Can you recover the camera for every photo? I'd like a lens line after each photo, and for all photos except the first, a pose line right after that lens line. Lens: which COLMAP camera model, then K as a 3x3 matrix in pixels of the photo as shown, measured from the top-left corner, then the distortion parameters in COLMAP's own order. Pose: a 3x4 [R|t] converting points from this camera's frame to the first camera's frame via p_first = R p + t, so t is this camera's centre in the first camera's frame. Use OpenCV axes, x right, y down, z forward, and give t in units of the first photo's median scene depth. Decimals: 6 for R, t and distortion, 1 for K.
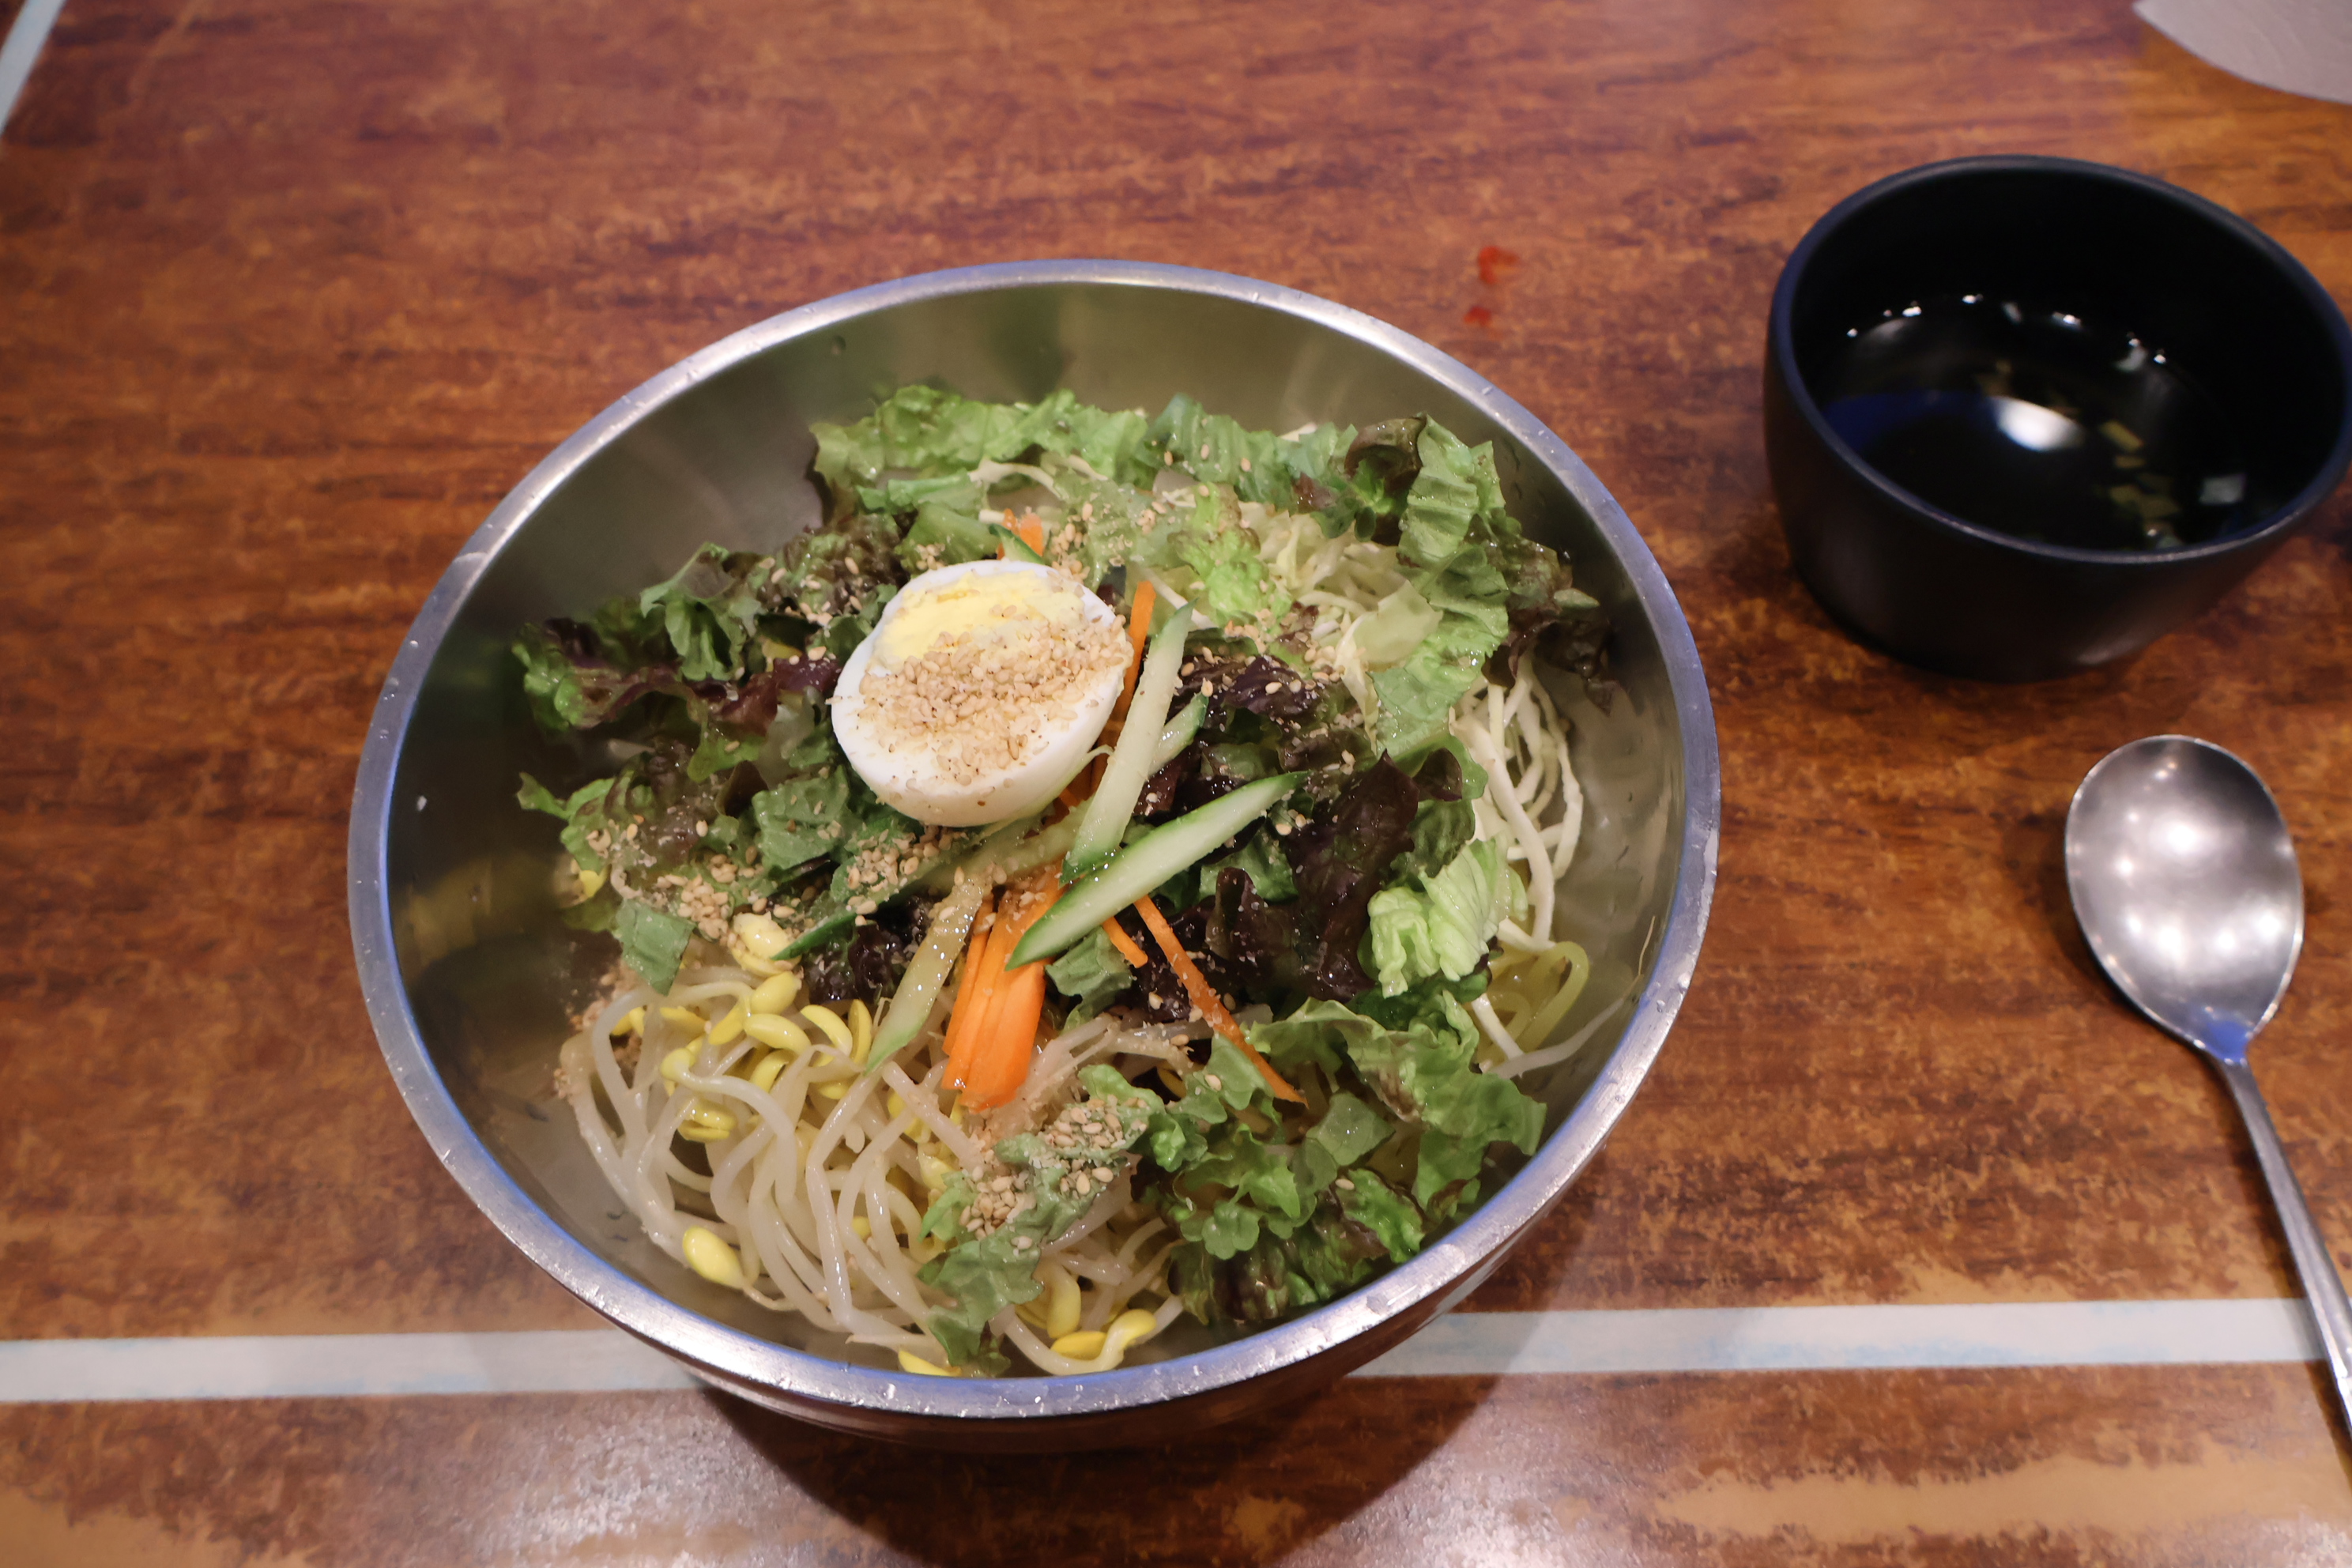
lens RADIAL K [[1991.5, 0, 1188.2], [0, 1991.5, 783.0], [0, 0, 1]] dist [-0.033720, 0.040790]
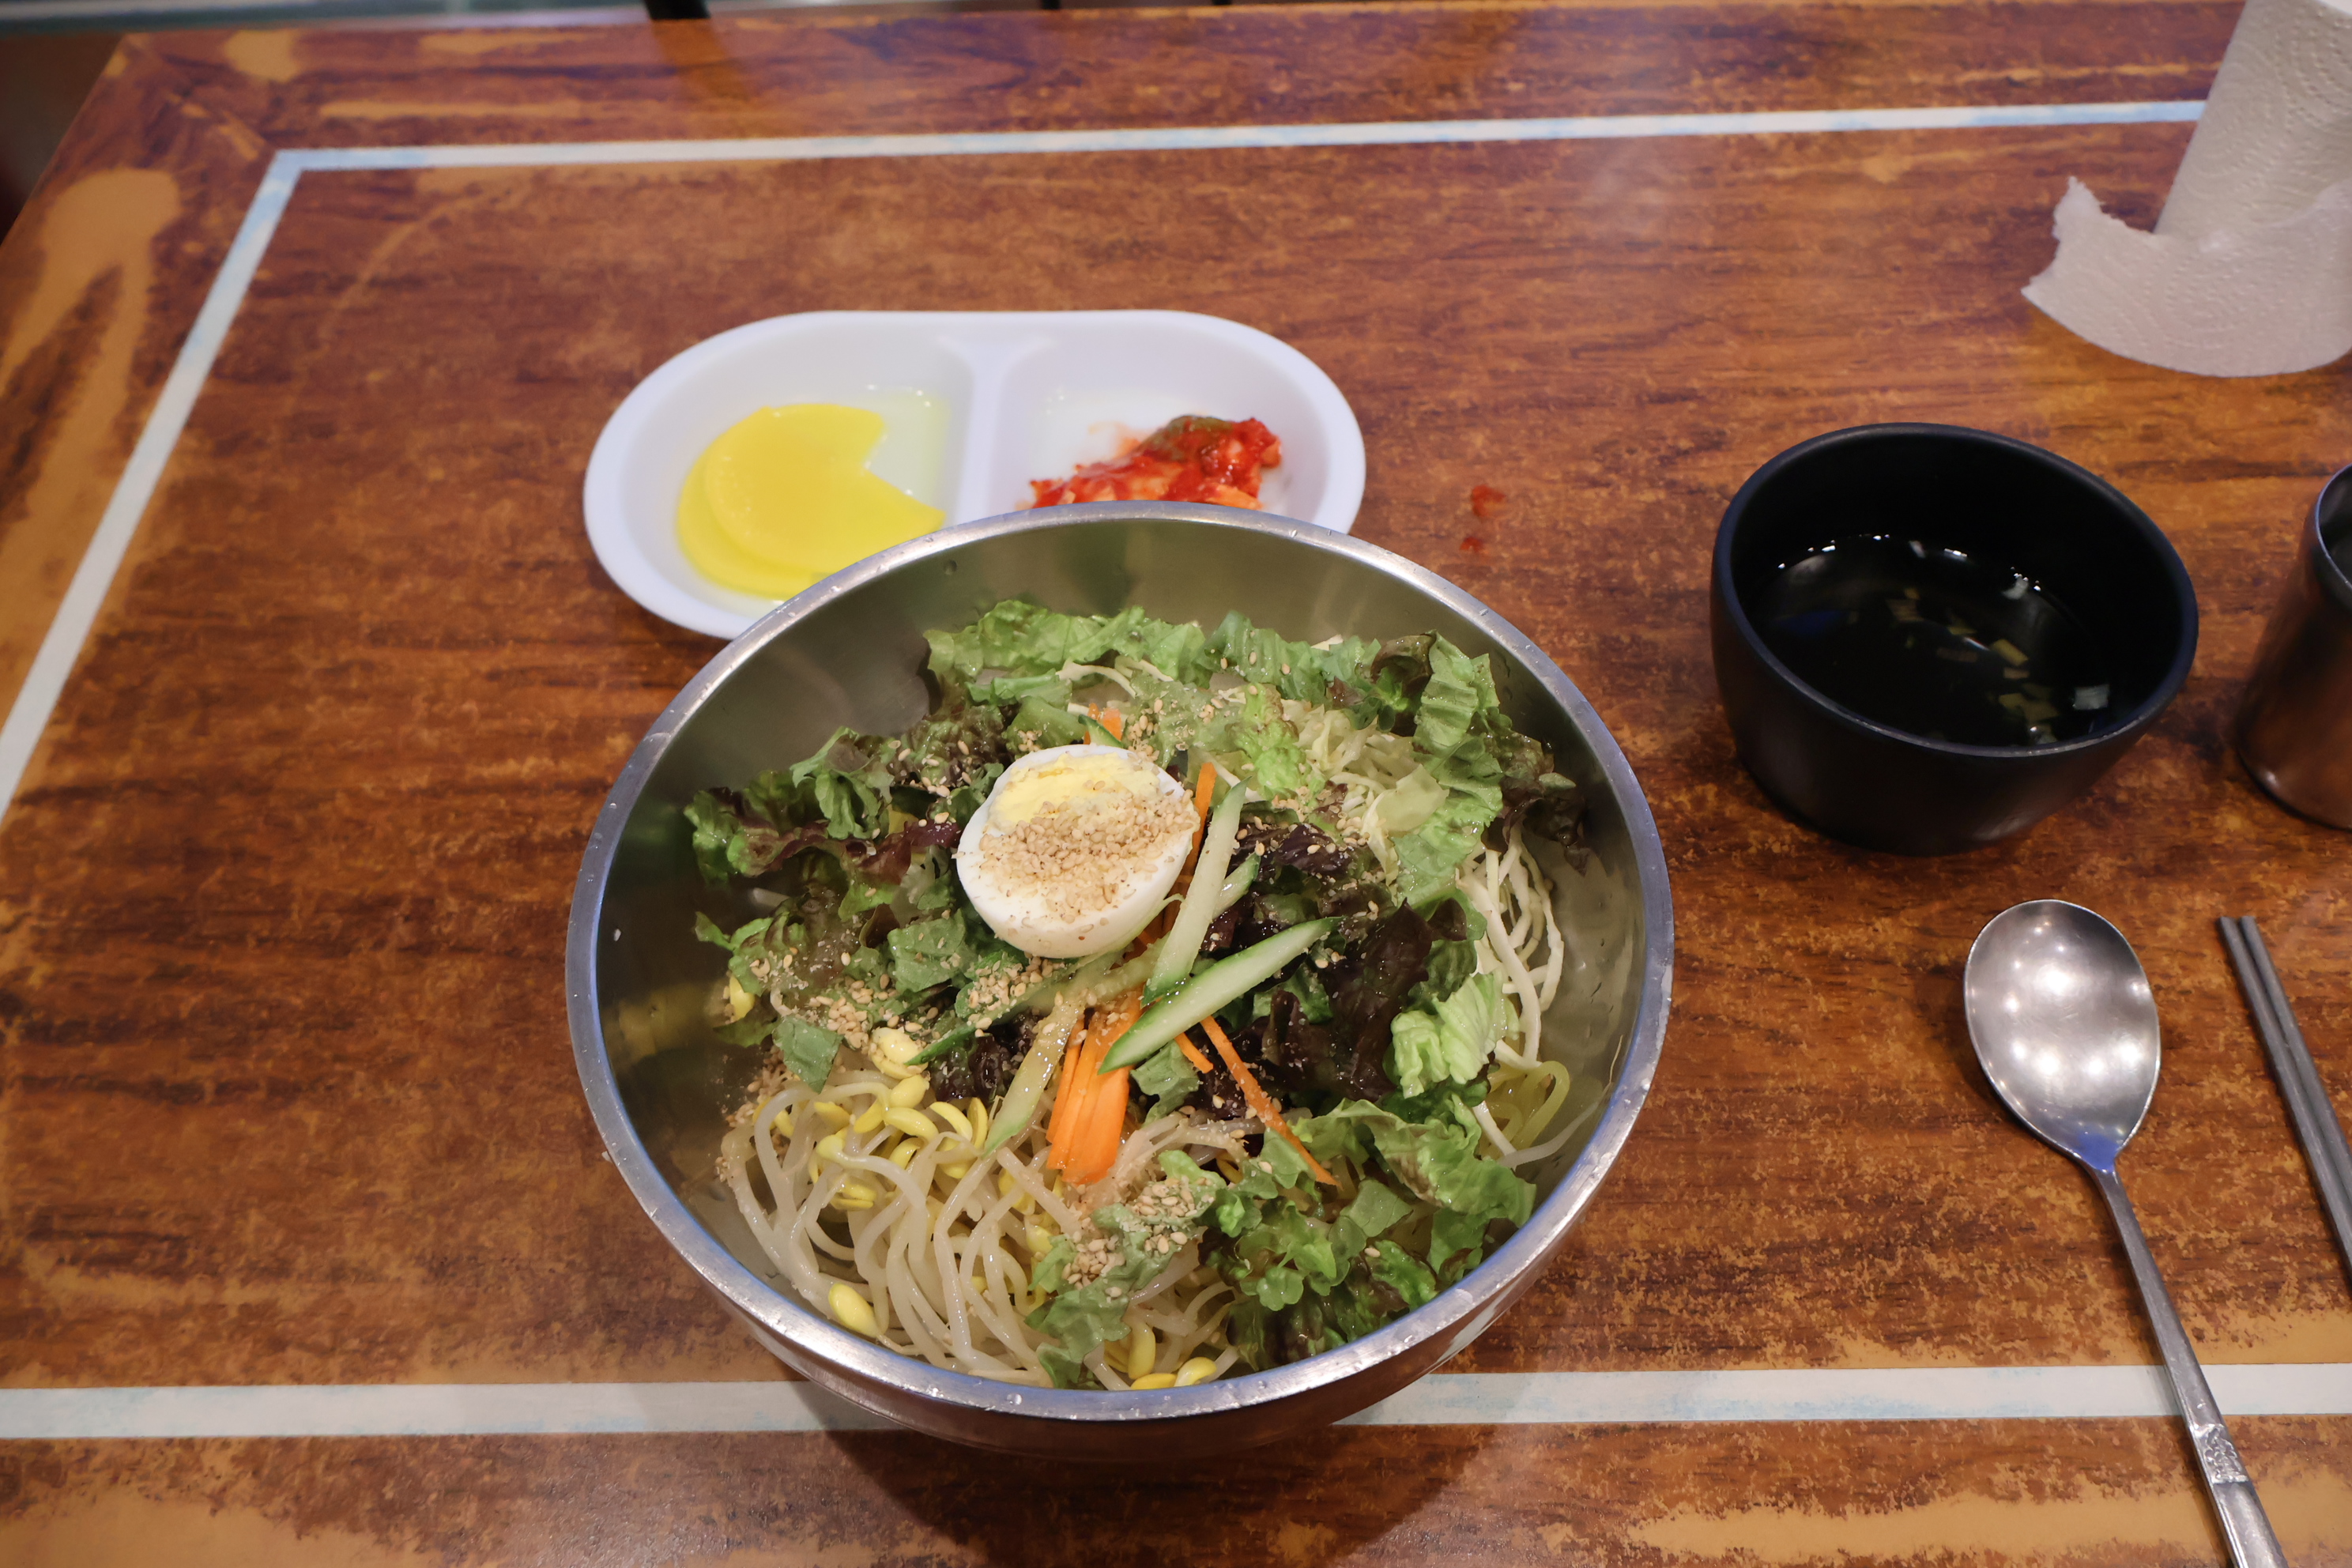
lens RADIAL K [[1991.5, 0, 1165.5], [0, 1991.5, 785.1], [0, 0, 1]] dist [-0.033720, 0.040790]
pose [[0.999931, 0.011707, 0.000465, -0.046704], [-0.011614, 0.995639, -0.092566, 0.026123], [-0.001547, 0.092554, 0.995706, -0.219944]]
